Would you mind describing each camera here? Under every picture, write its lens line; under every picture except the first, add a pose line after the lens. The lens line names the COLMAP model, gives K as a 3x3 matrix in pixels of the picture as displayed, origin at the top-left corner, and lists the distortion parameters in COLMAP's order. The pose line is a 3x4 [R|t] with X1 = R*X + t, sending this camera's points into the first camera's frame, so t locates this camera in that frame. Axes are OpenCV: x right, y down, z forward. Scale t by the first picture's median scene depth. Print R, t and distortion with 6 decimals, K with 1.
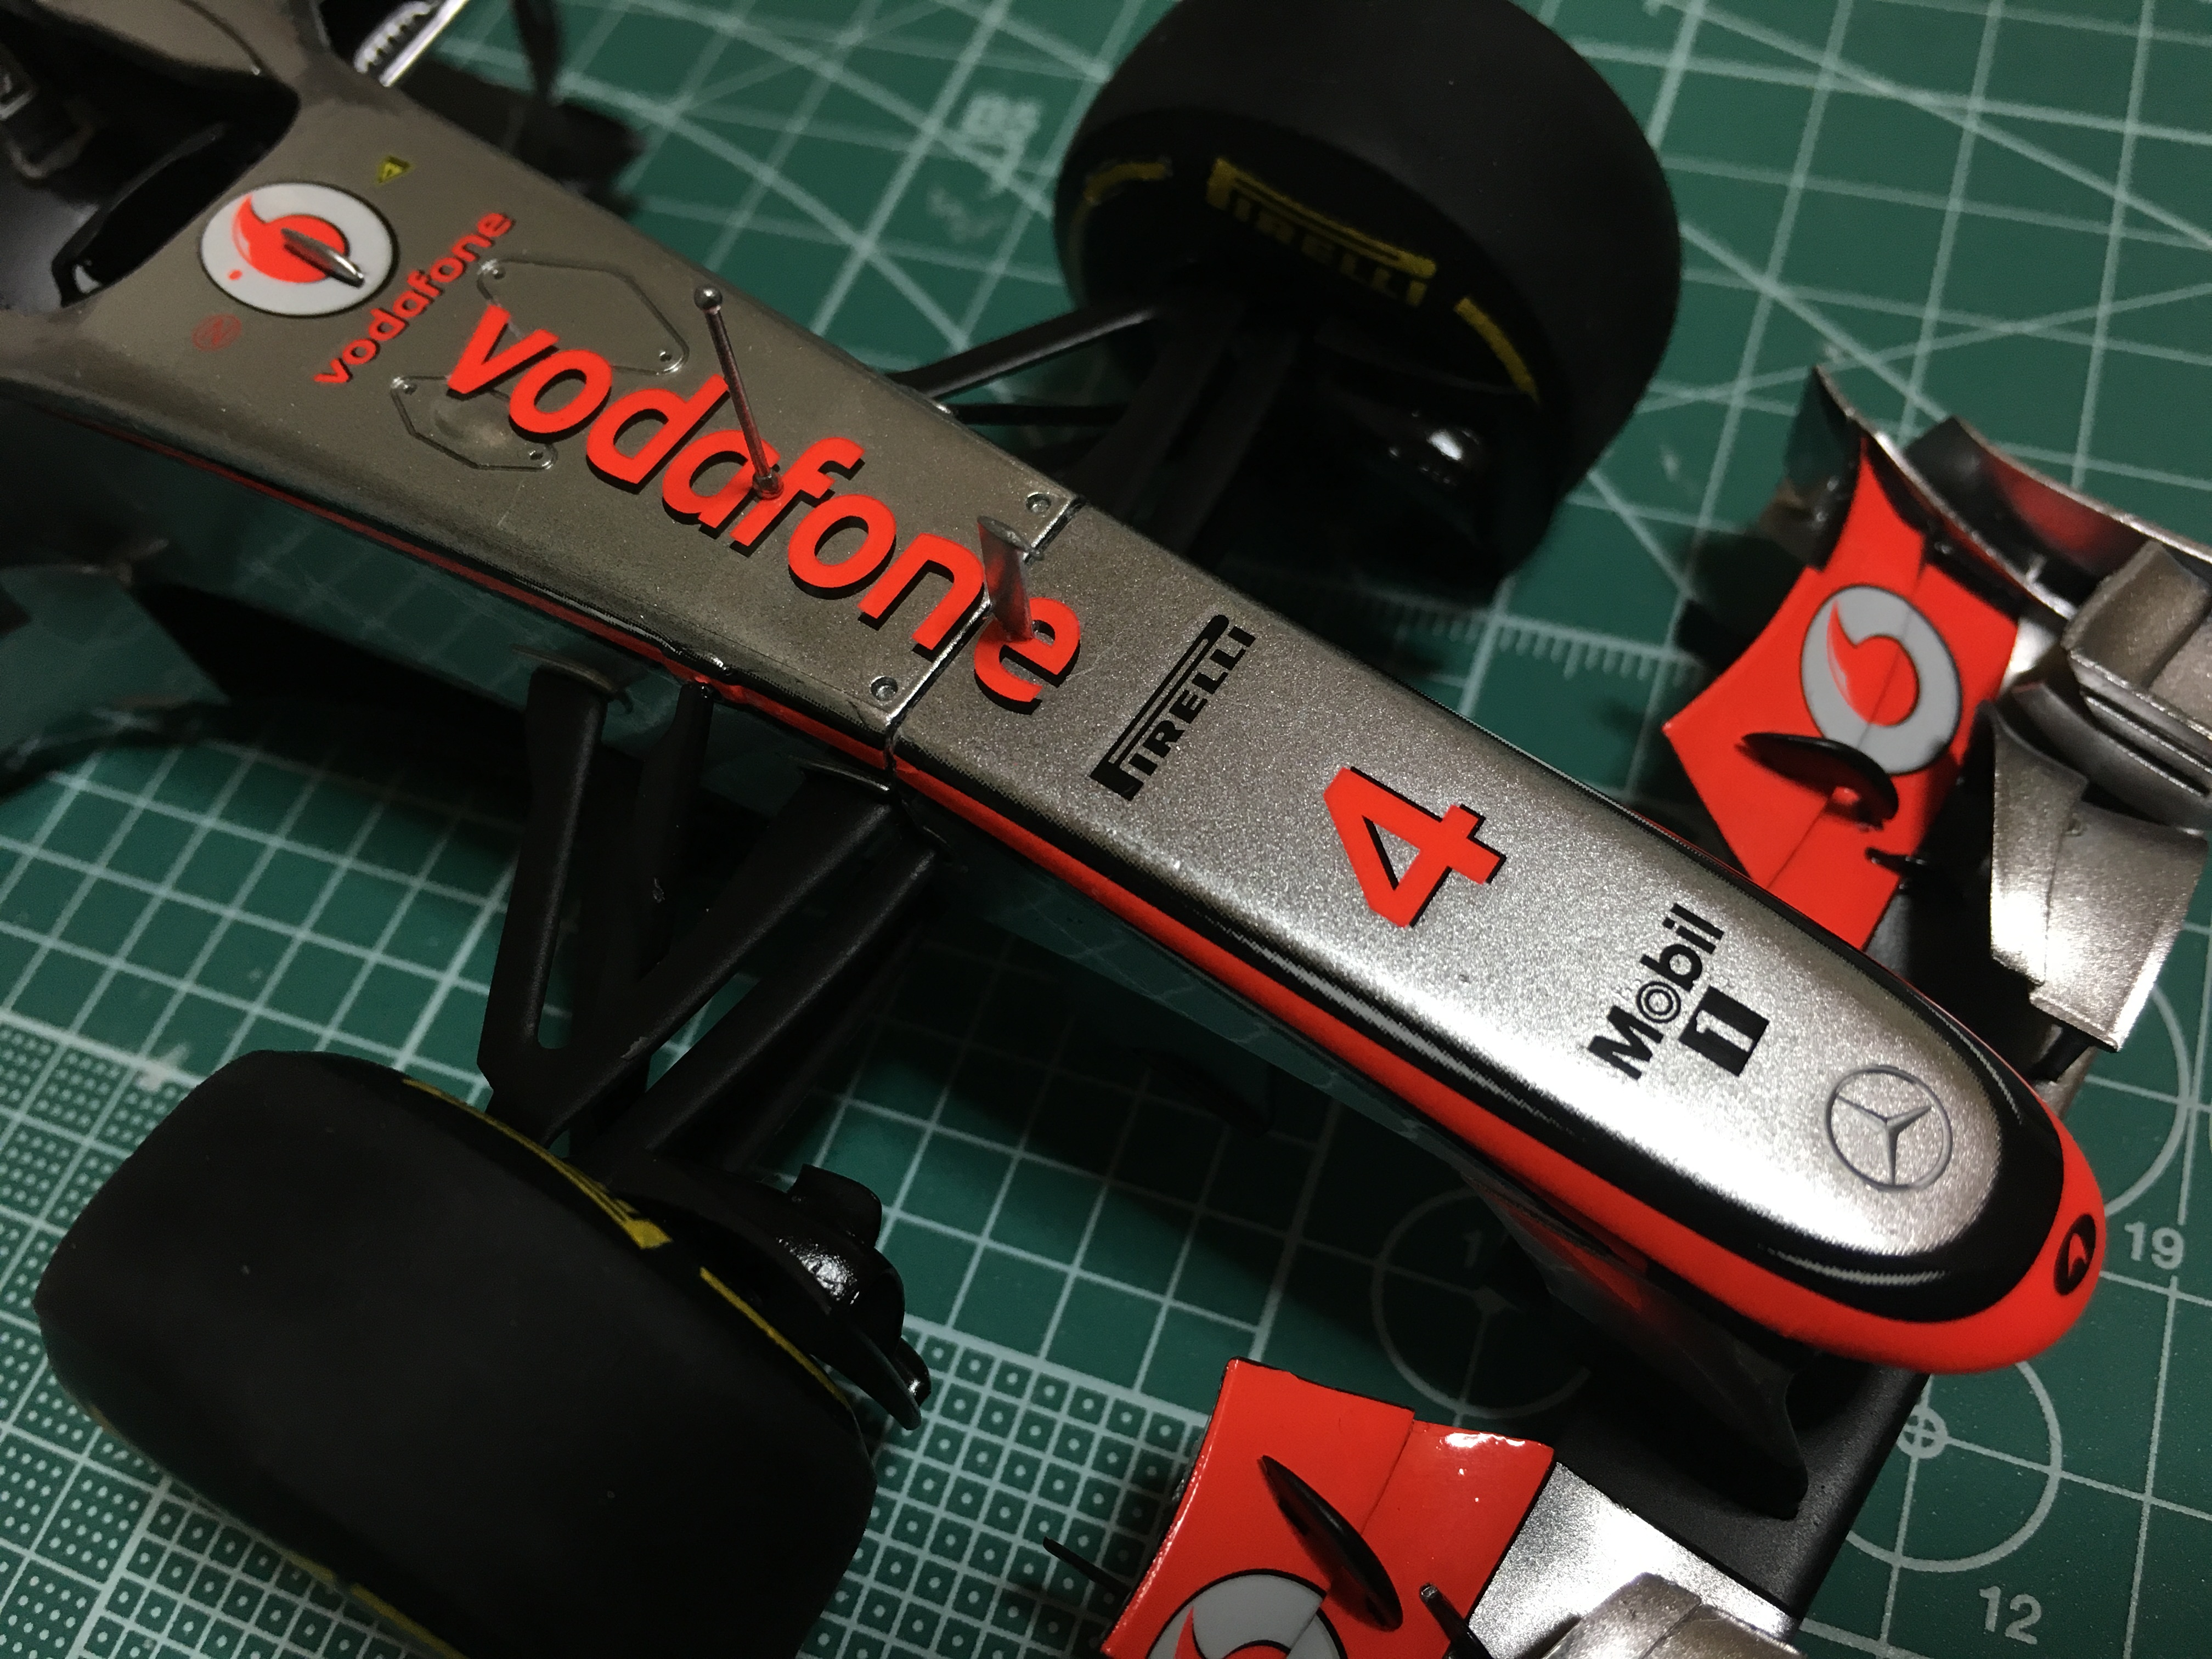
lens RADIAL K [[1866.4, 0, 1249.8], [0, 1866.4, 827.5], [0, 0, 1]] dist [0.146415, -0.213424]
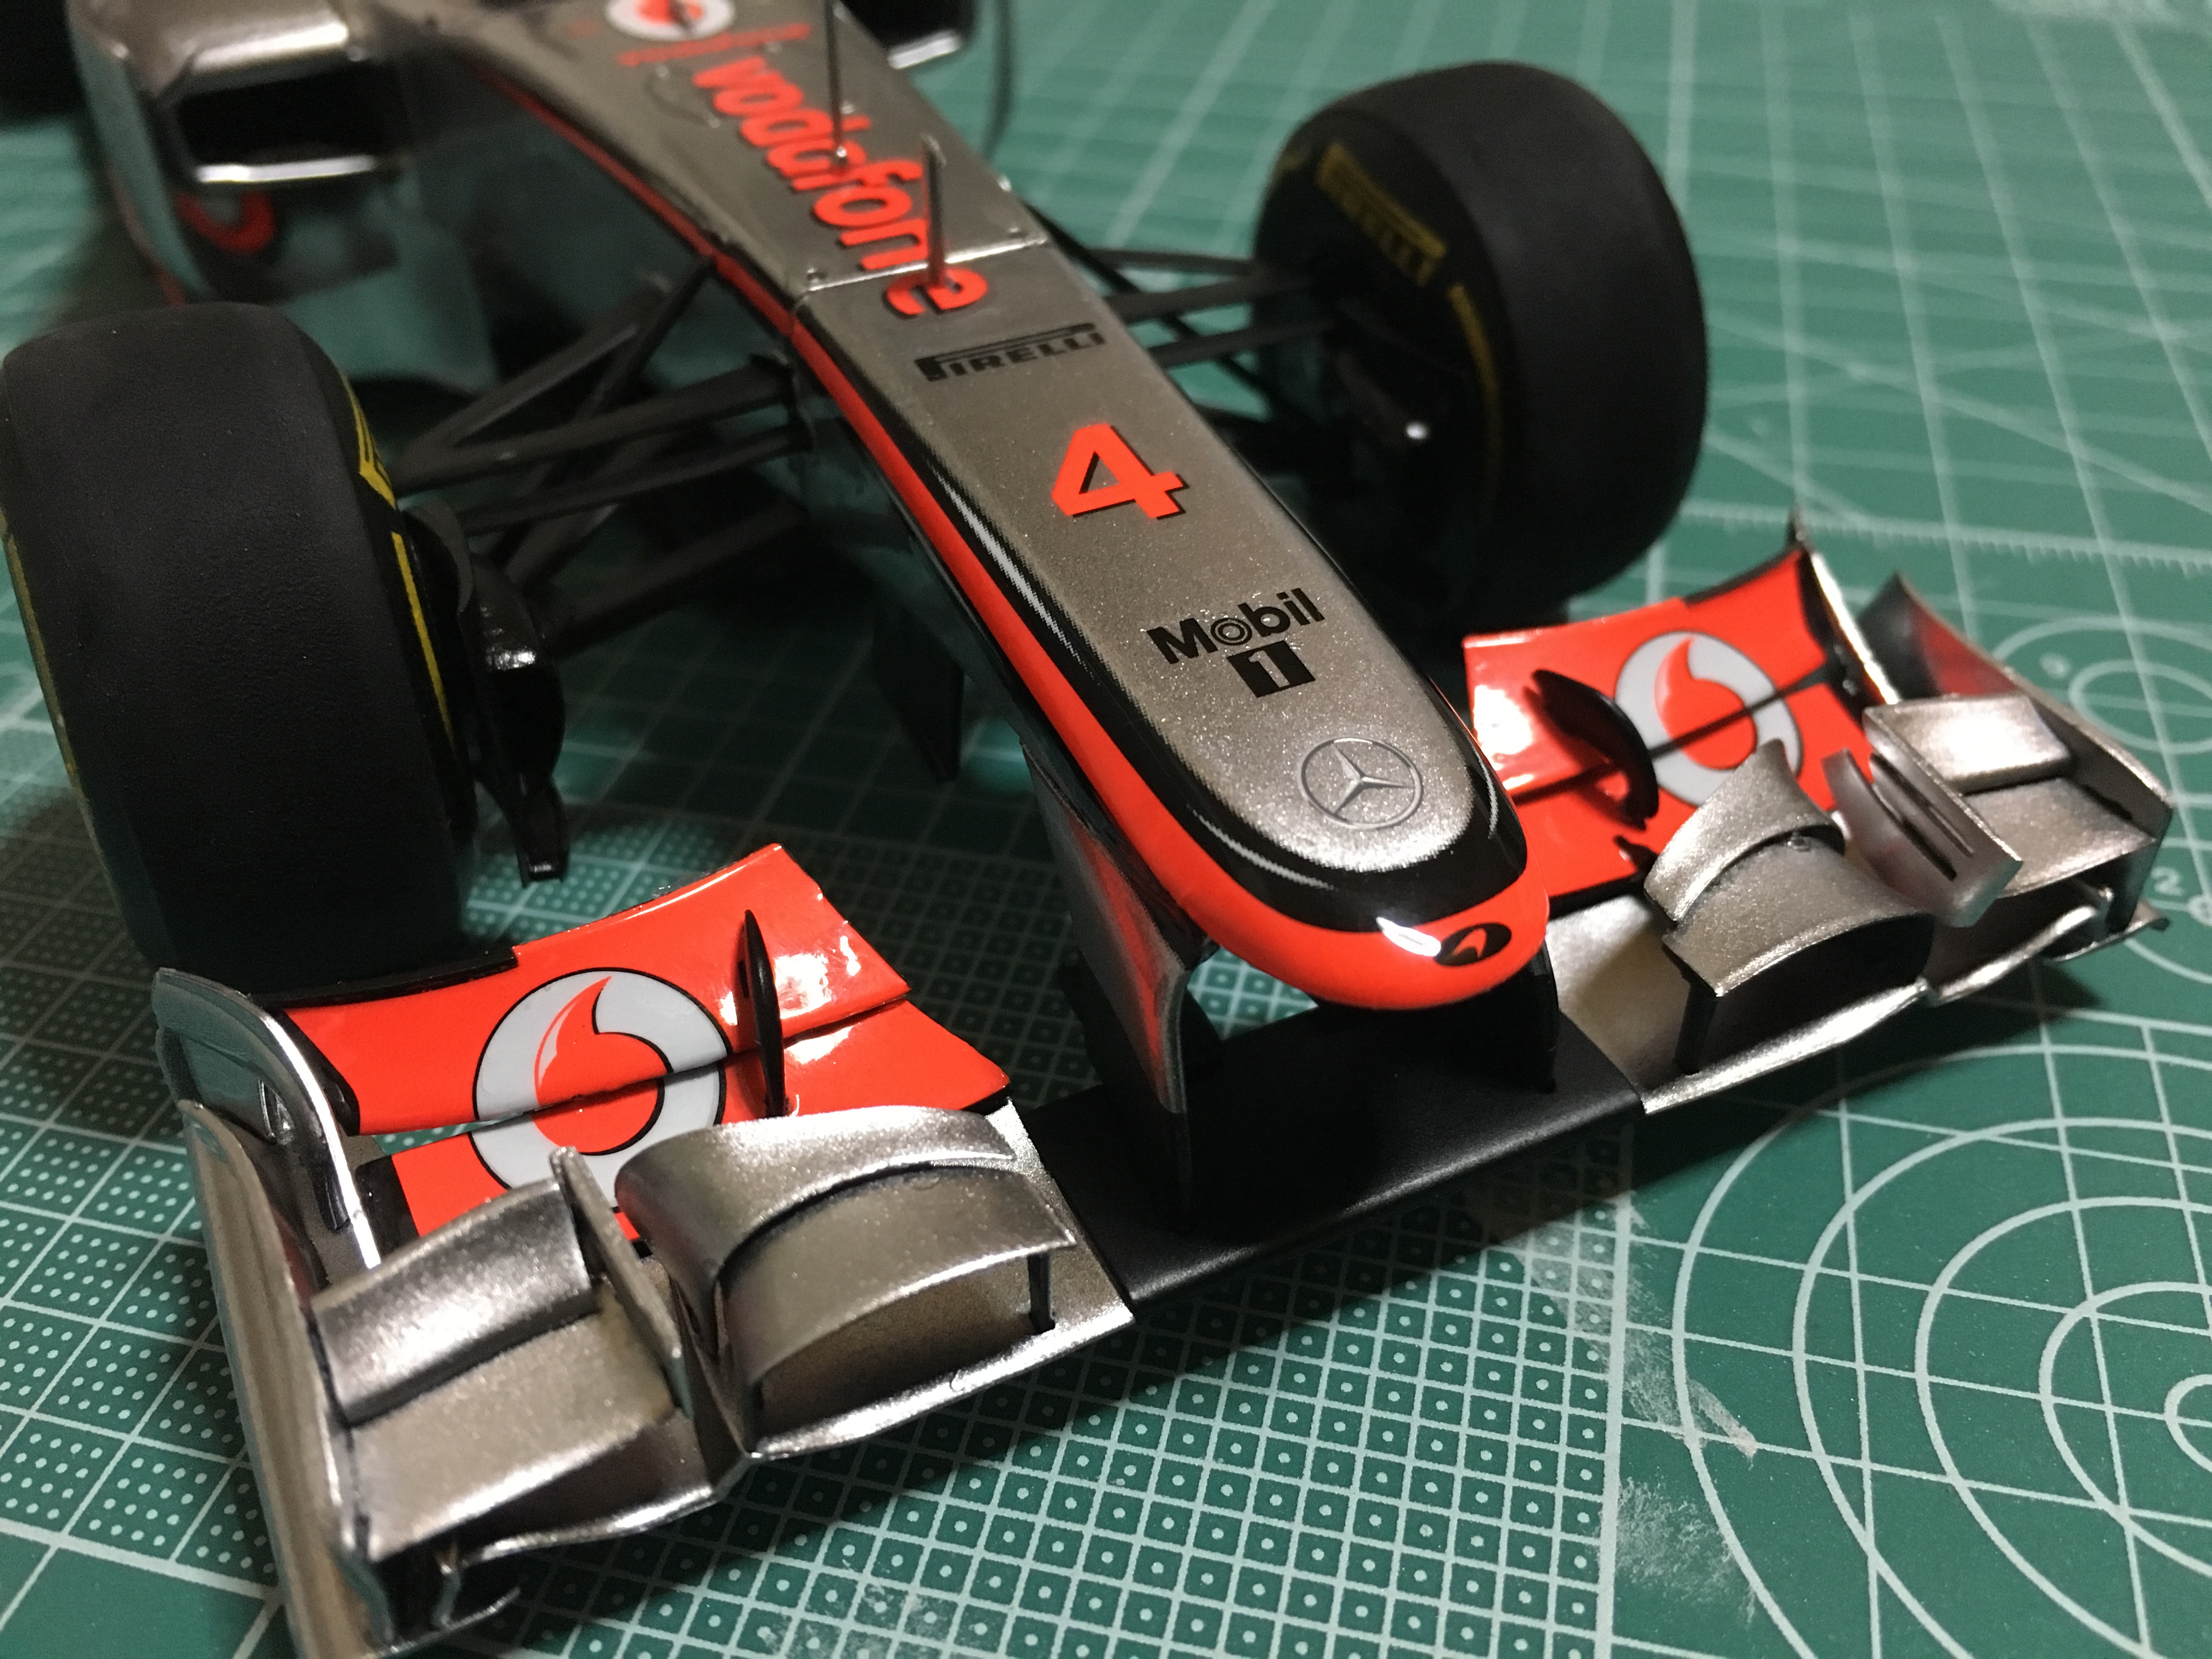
lens RADIAL K [[1866.4, 0, 1249.8], [0, 1866.4, 827.5], [0, 0, 1]] dist [0.146415, -0.213424]
pose [[0.883045, 0.346677, -0.316302, 0.600728], [-0.436306, 0.854700, -0.281290, 0.483110], [0.172826, 0.386397, 0.905996, 0.068948]]
